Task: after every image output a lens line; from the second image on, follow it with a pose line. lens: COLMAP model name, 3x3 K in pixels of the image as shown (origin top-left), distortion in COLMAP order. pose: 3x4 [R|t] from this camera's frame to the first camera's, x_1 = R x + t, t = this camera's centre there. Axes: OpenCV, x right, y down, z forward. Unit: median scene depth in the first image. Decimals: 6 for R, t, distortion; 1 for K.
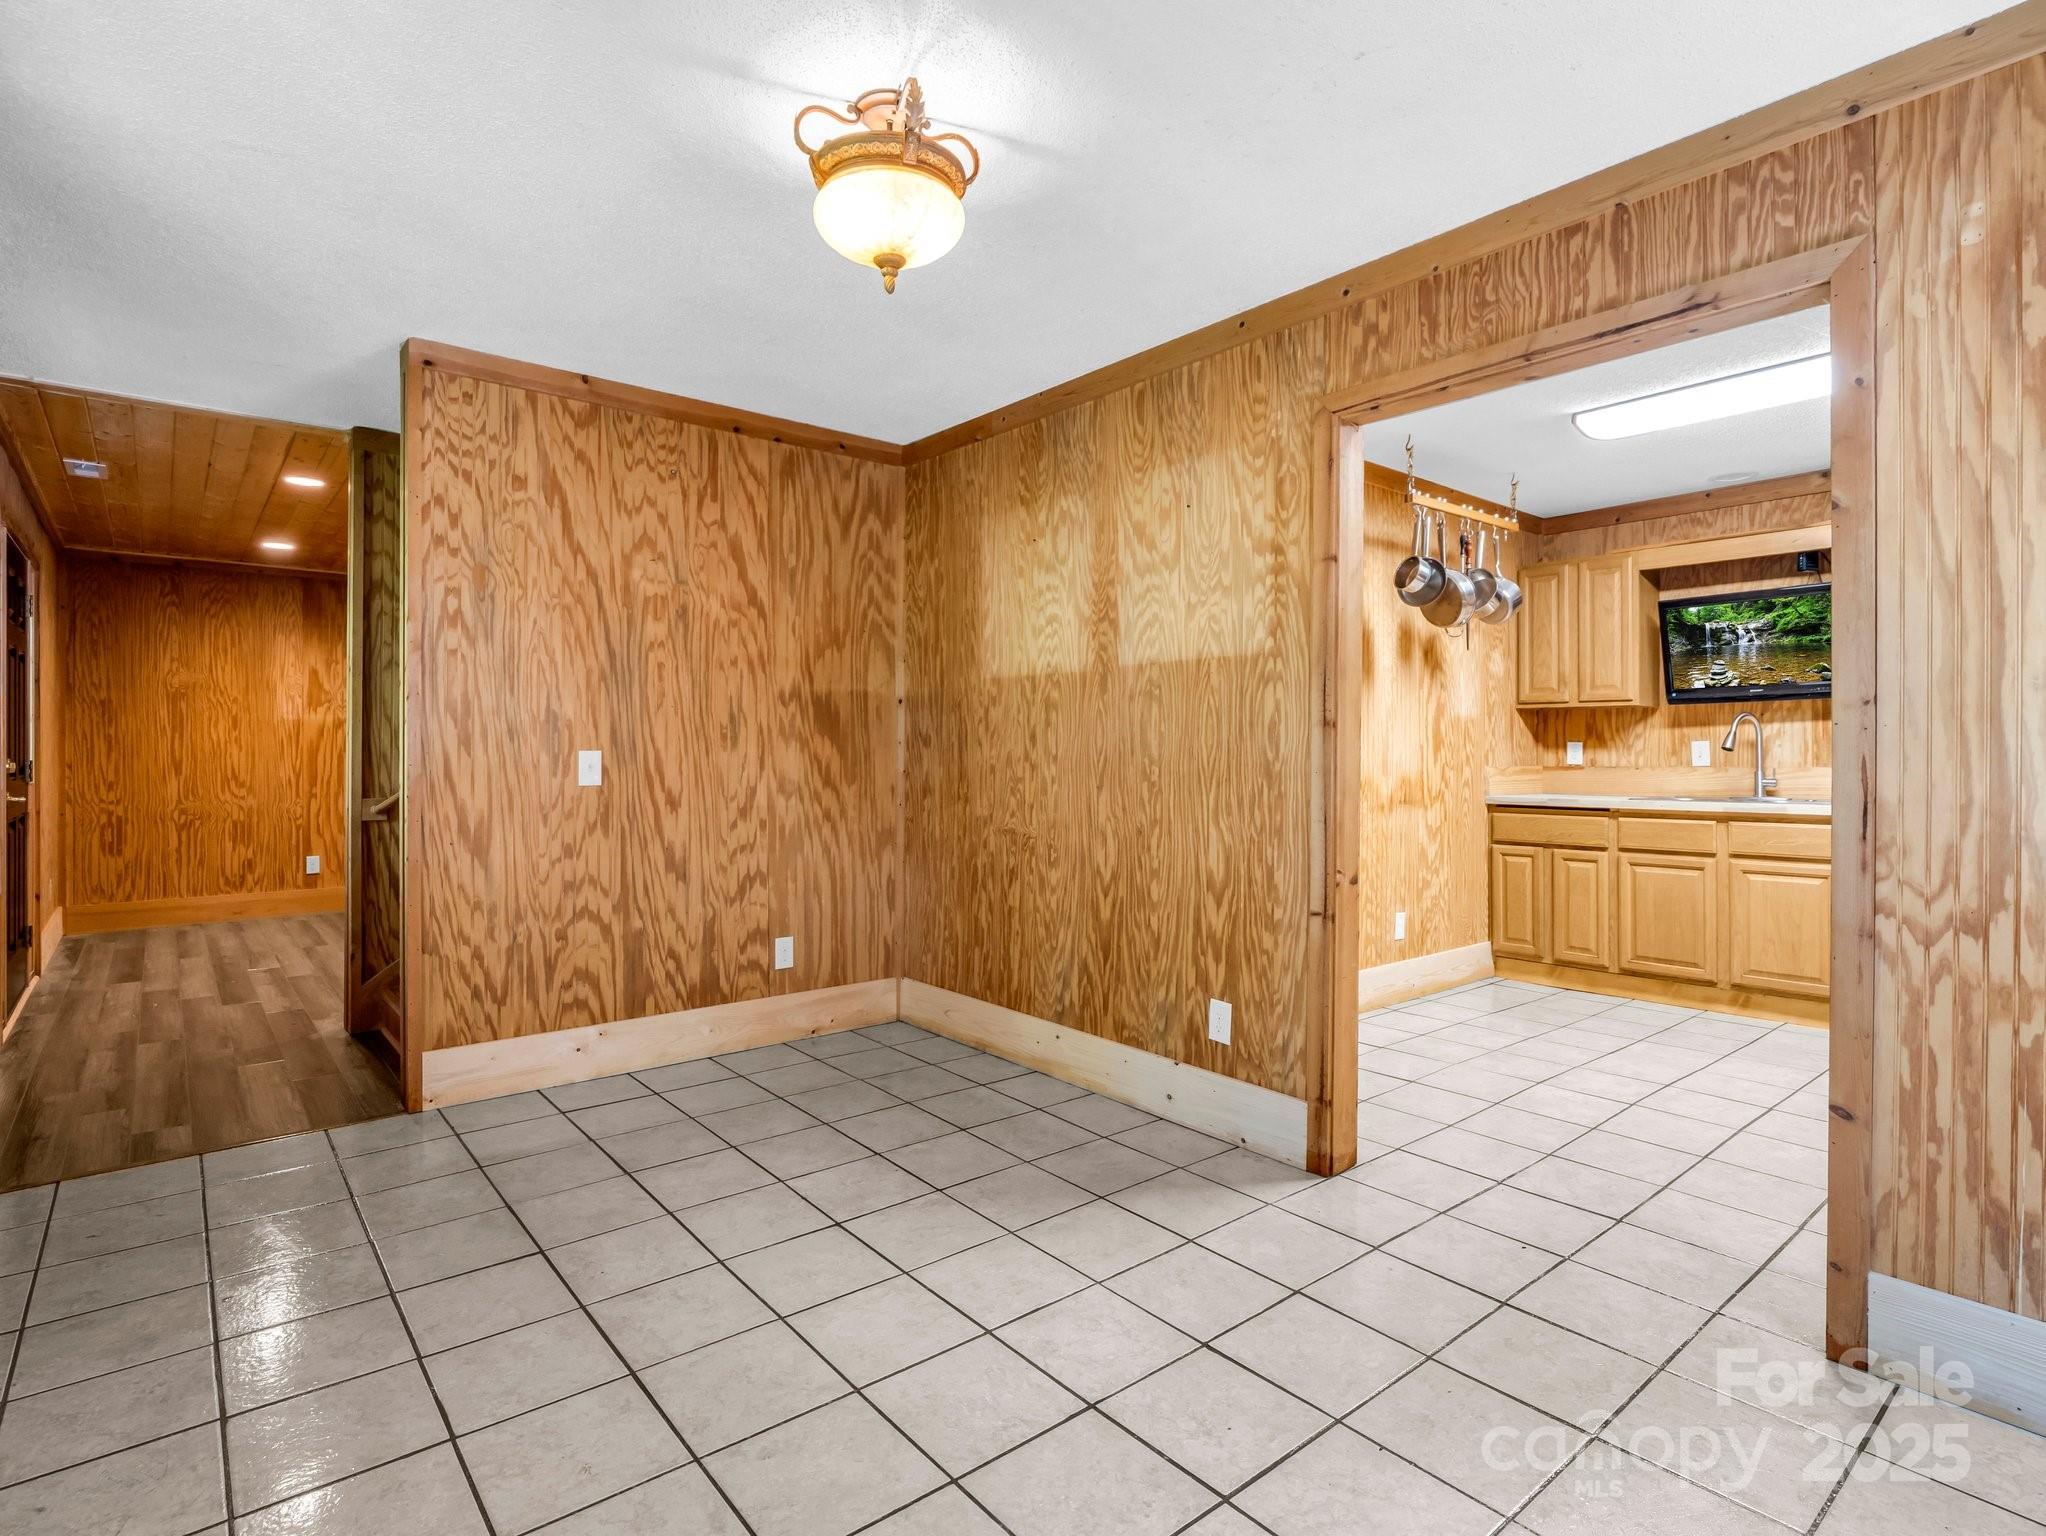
lens RADIAL K [[1031.2, 0, 1016.4], [0, 1031.2, 744.6], [0, 0, 1]] dist [-0.002603, -0.002035]
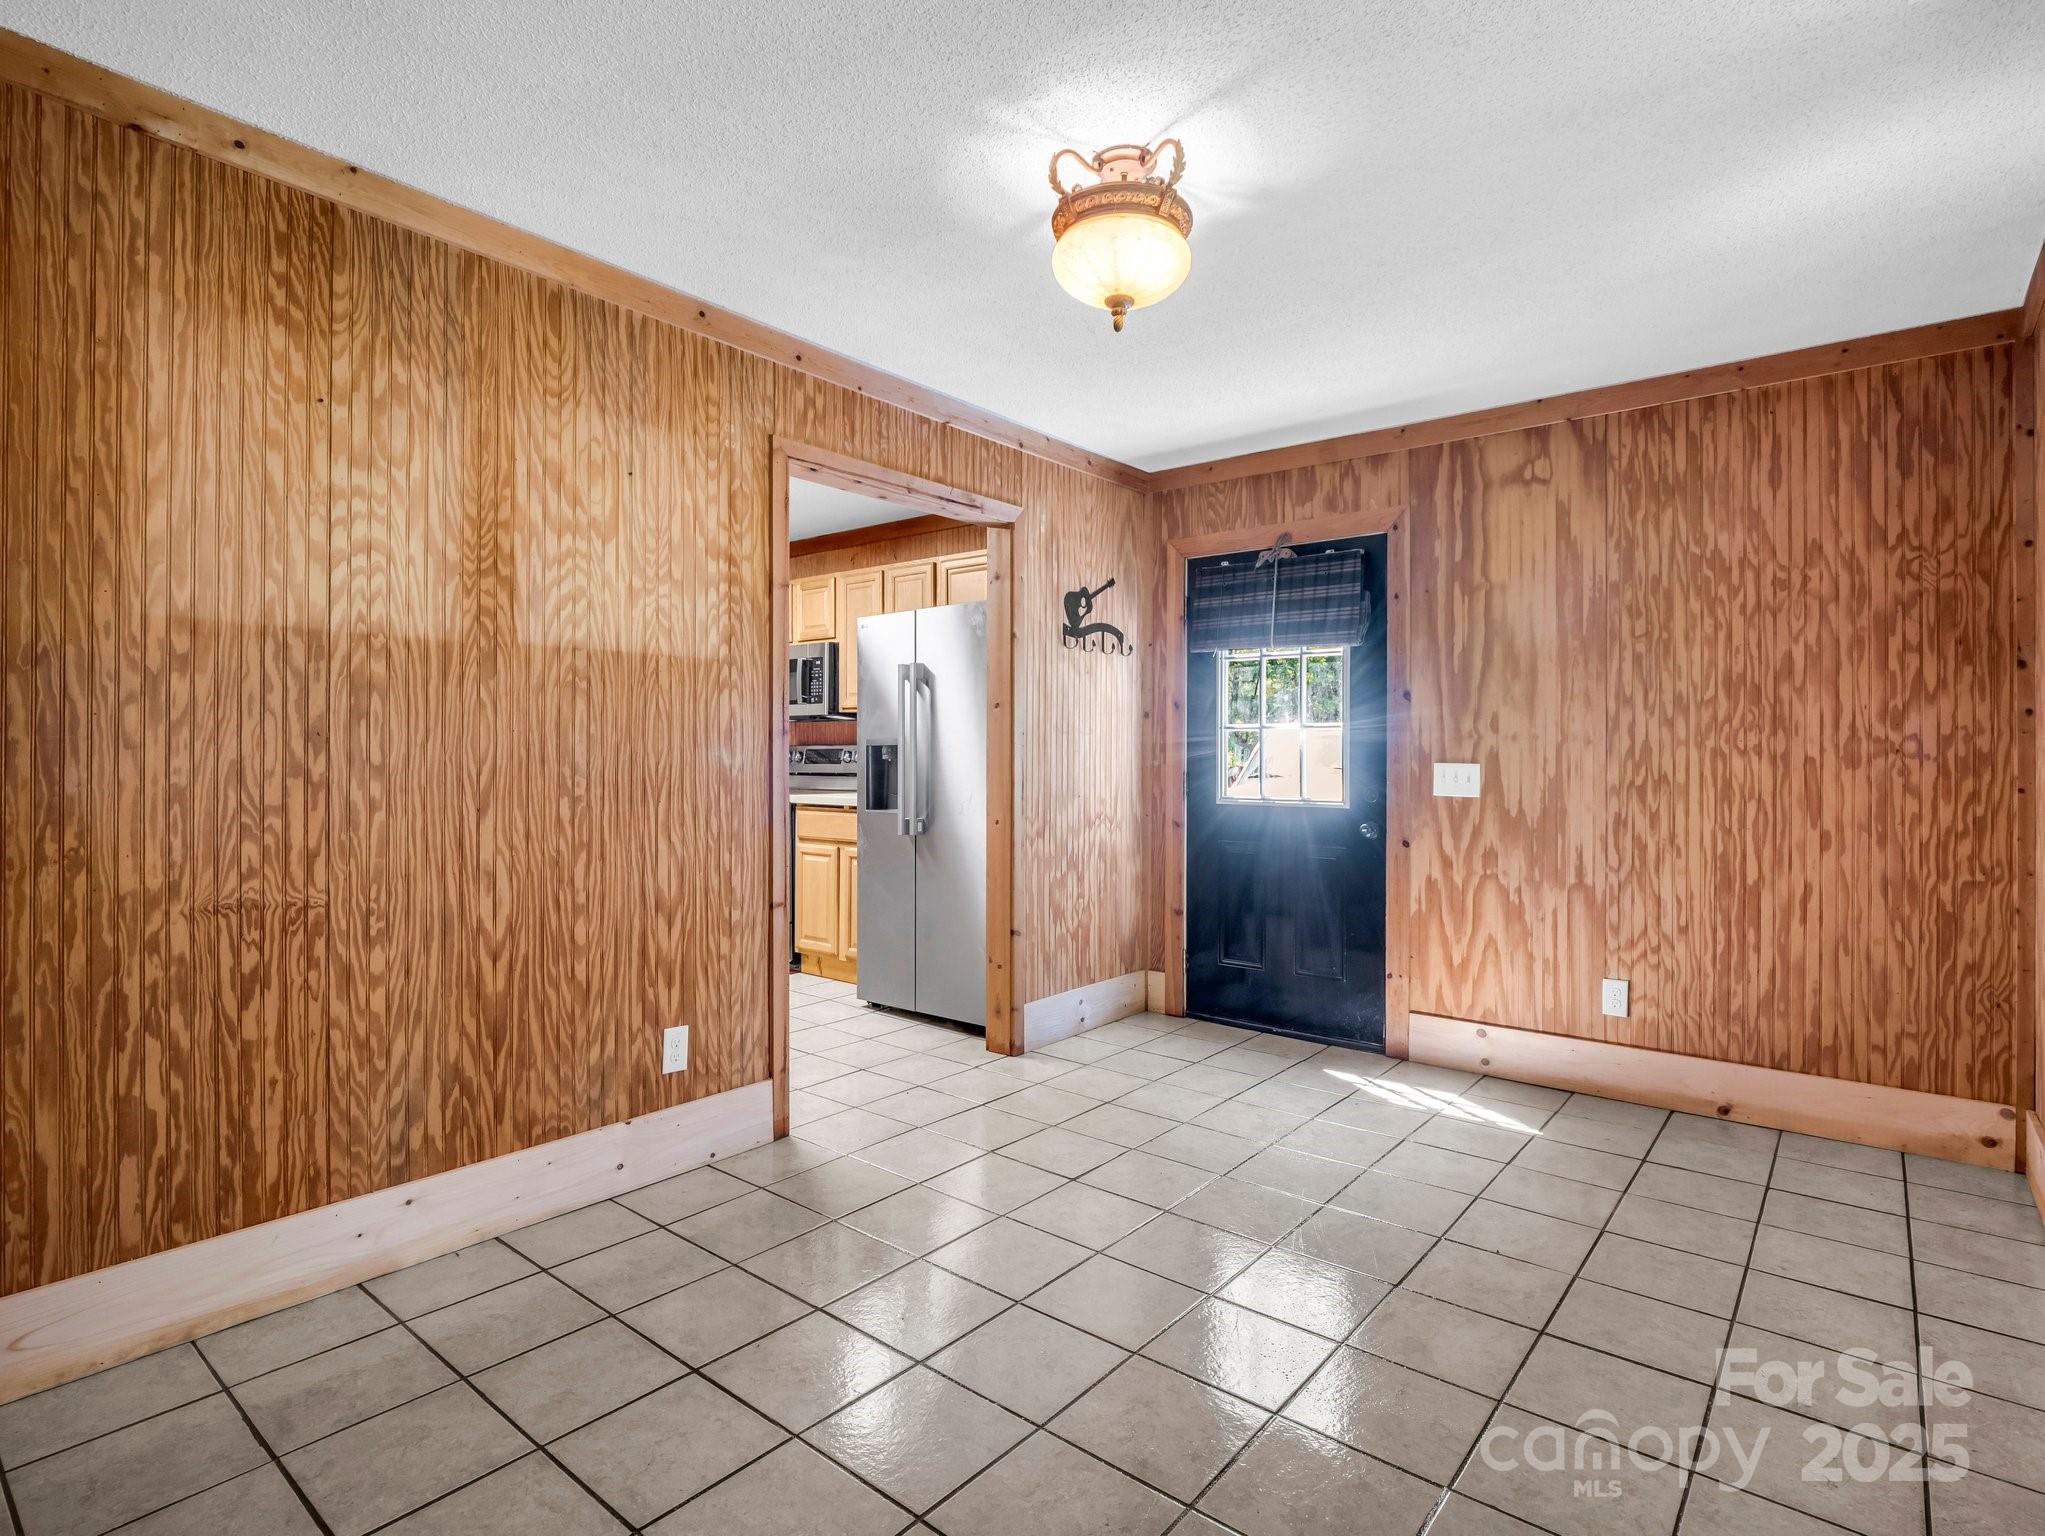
lens RADIAL K [[1045.2, 0, 1026.4], [0, 1045.2, 755.7], [0, 0, 1]] dist [-0.011623, -0.000801]
pose [[-0.194181, -0.004449, 0.980956, -0.657208], [-0.010185, 0.999945, 0.002519, -0.001046], [-0.980913, -0.009502, -0.194216, 0.734683]]
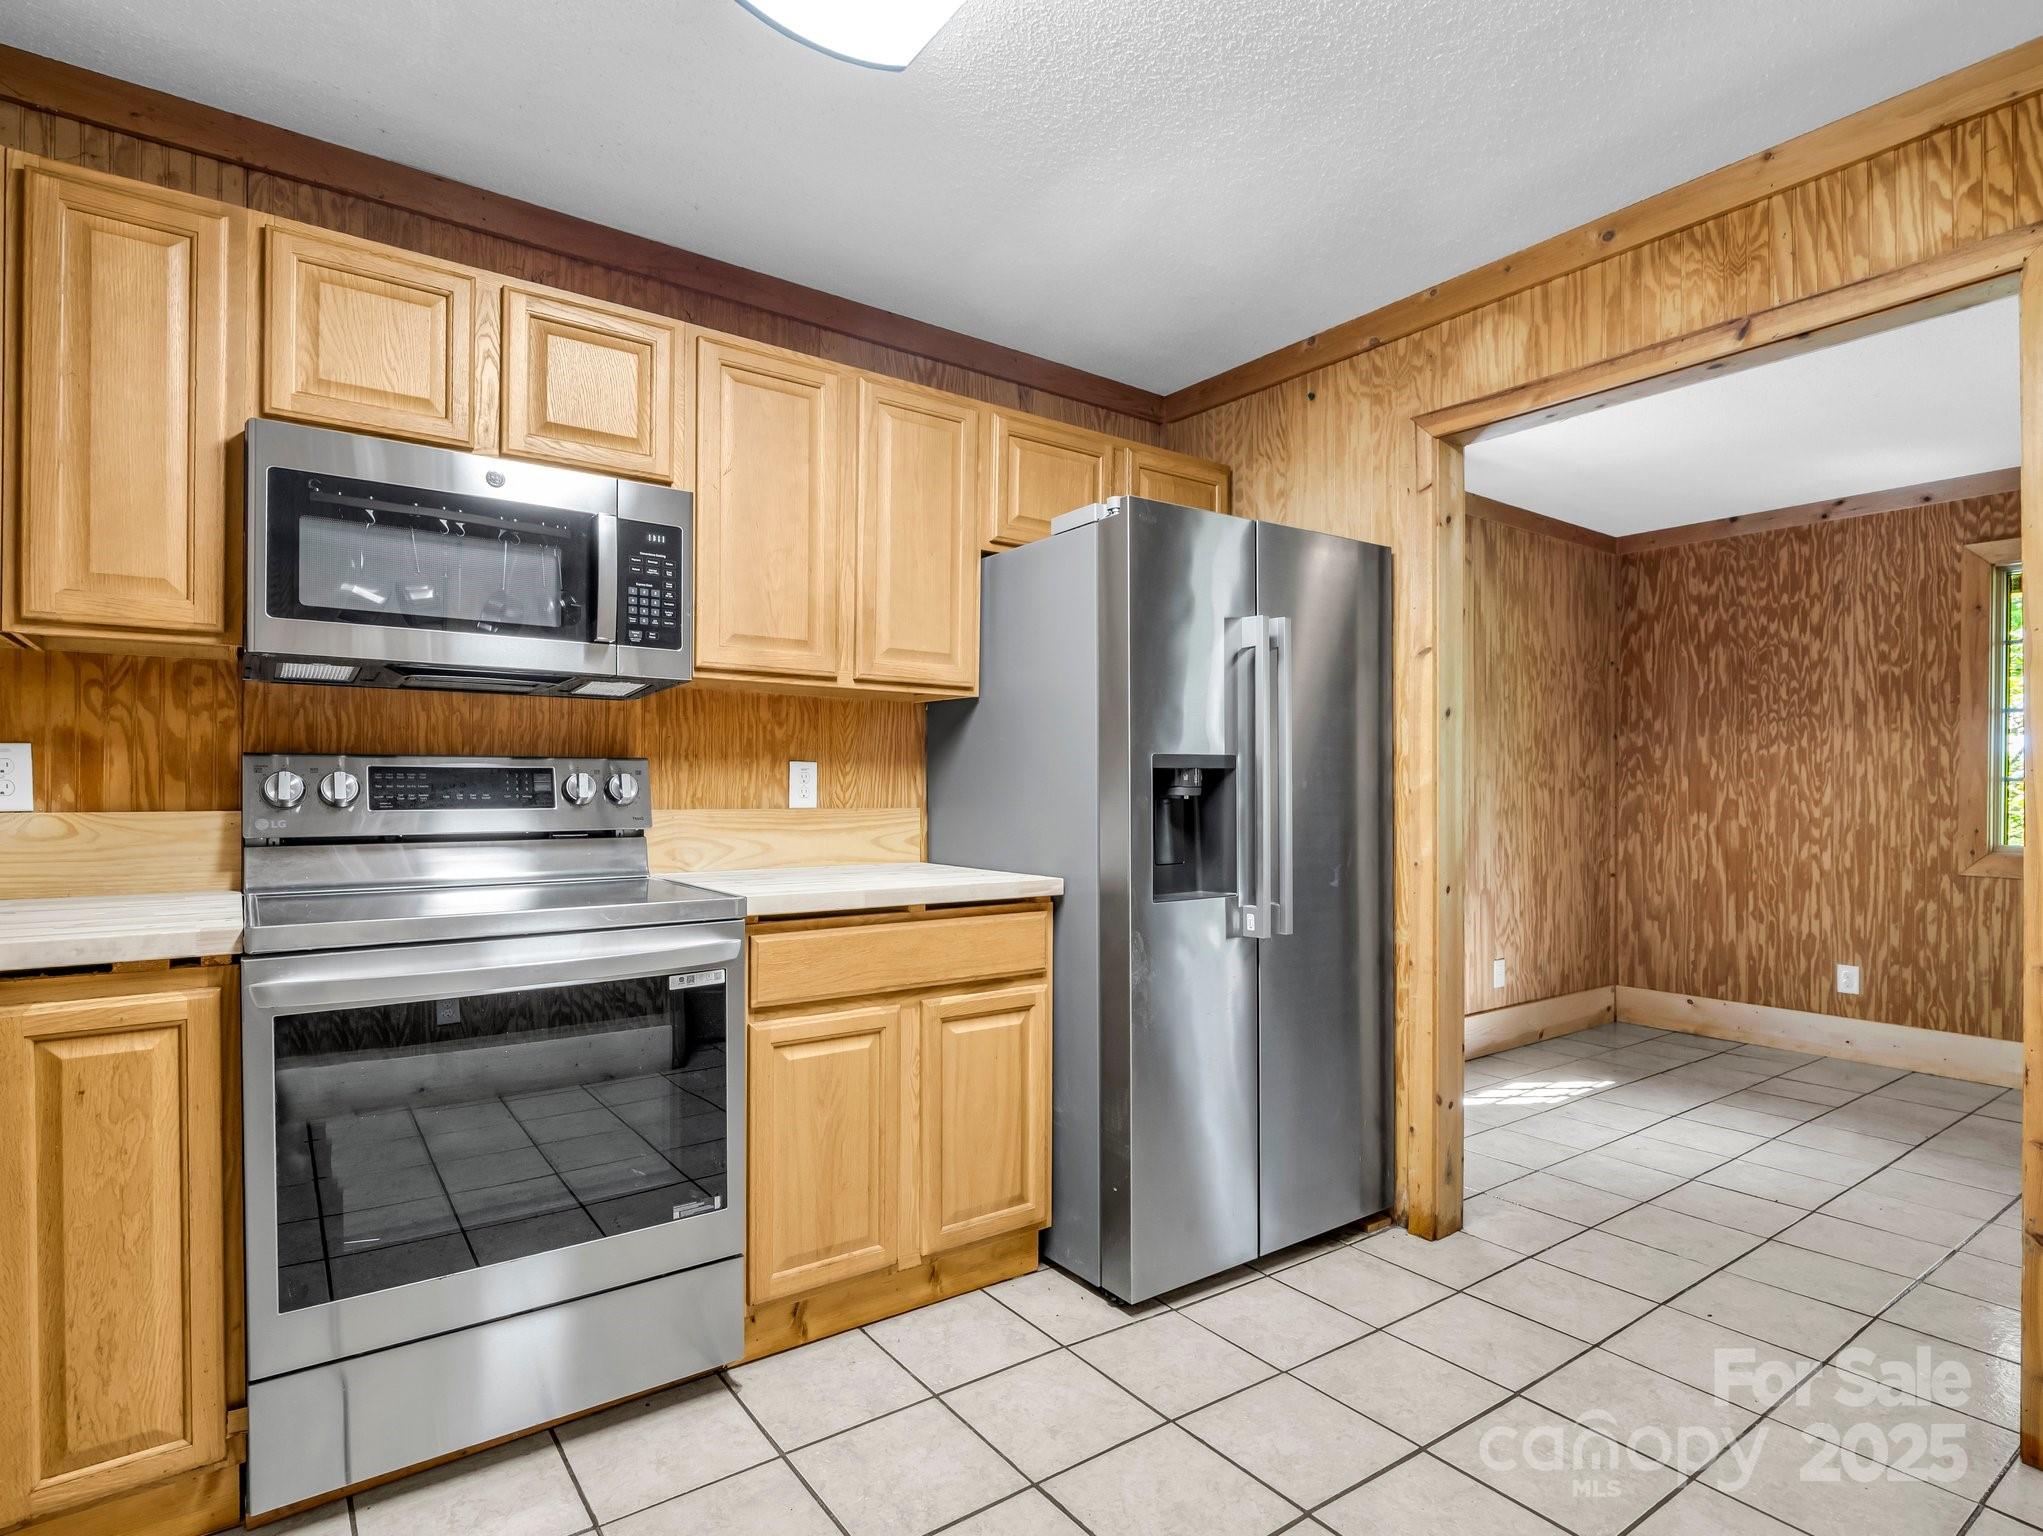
lens RADIAL K [[1046.7, 0, 1017.1], [0, 1046.7, 778.7], [0, 0, 1]] dist [-0.018533, -0.000175]
pose [[-0.997902, -0.007747, 0.064272, 0.683474], [-0.008679, 0.999861, -0.014244, 0.007526], [-0.064152, -0.014771, -0.997831, 1.305037]]
